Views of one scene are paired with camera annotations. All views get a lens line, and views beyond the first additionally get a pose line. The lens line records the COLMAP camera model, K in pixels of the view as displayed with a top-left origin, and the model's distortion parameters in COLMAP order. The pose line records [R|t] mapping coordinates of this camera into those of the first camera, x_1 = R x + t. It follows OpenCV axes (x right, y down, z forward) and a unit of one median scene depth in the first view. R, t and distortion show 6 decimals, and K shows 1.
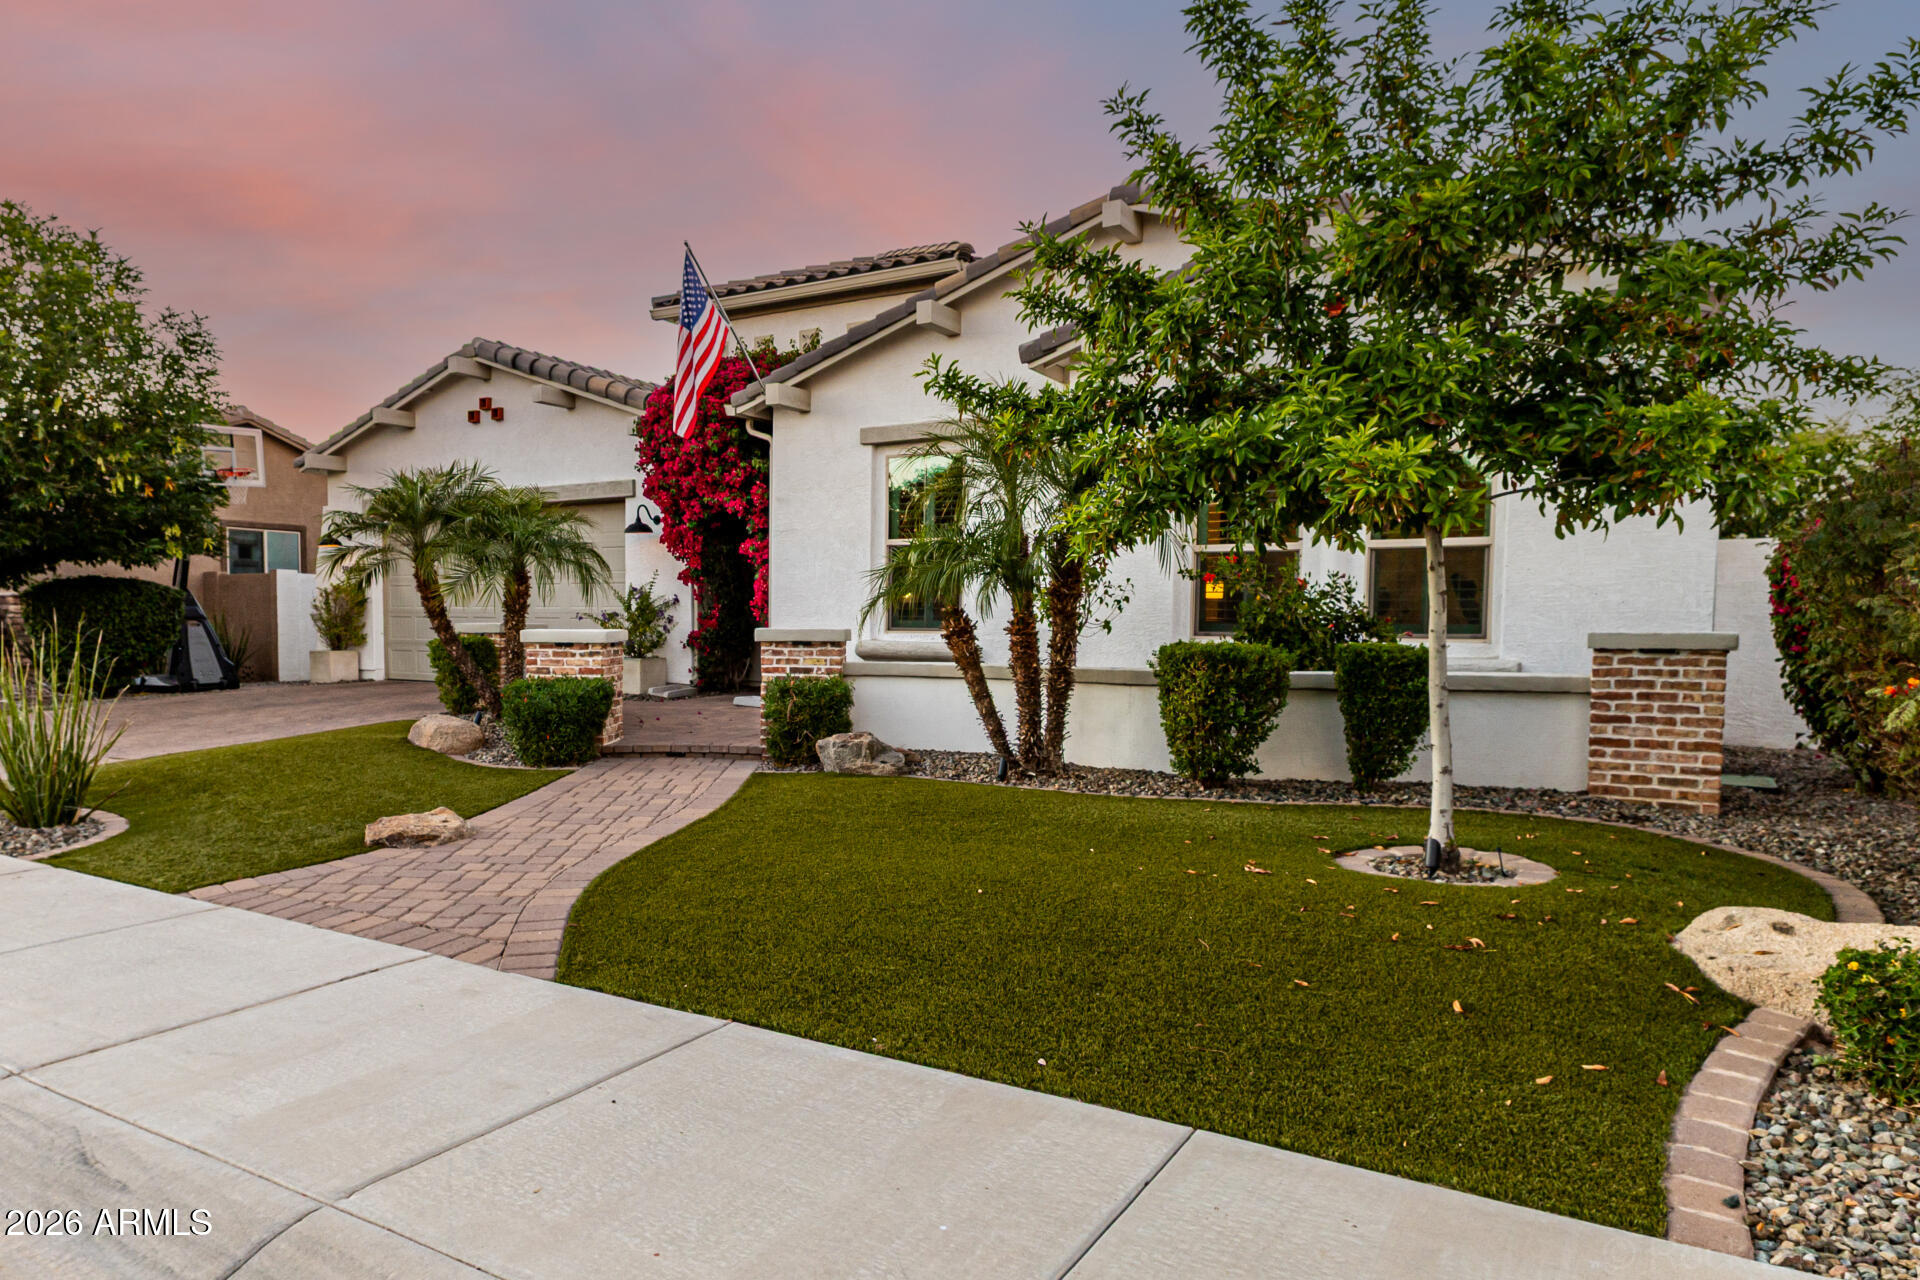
lens RADIAL K [[824.0, 0, 963.8], [0, 824.0, 638.5], [0, 0, 1]] dist [0.018939, -0.007731]
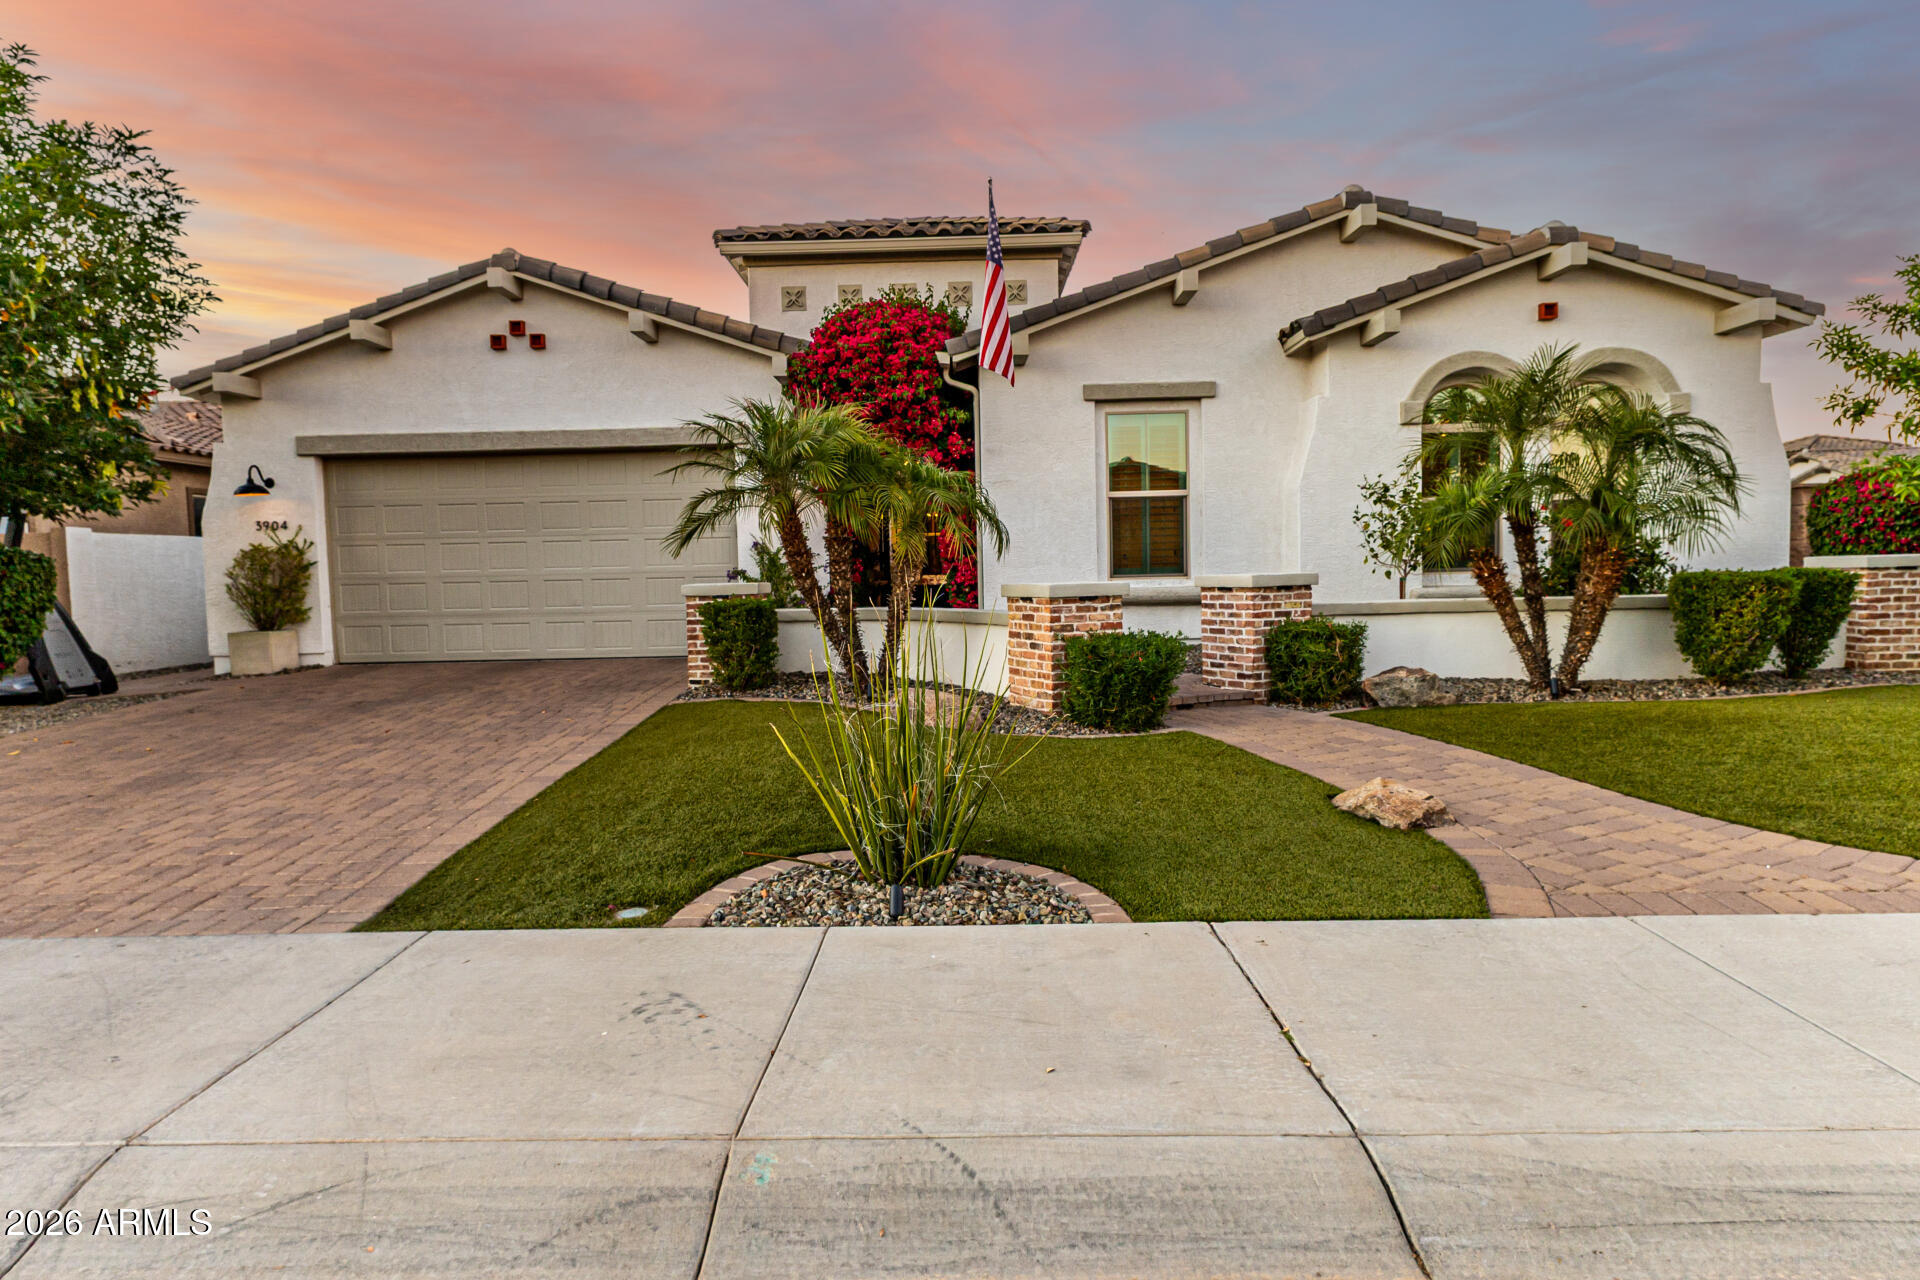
lens RADIAL K [[727.6, 0, 956.5], [0, 727.6, 588.3], [0, 0, 1]] dist [0.012772, -0.000063]
pose [[0.930323, -0.037233, 0.364846, -0.914516], [0.036790, 0.999290, 0.008166, -0.016109], [-0.364891, 0.005826, 0.931032, 0.296306]]
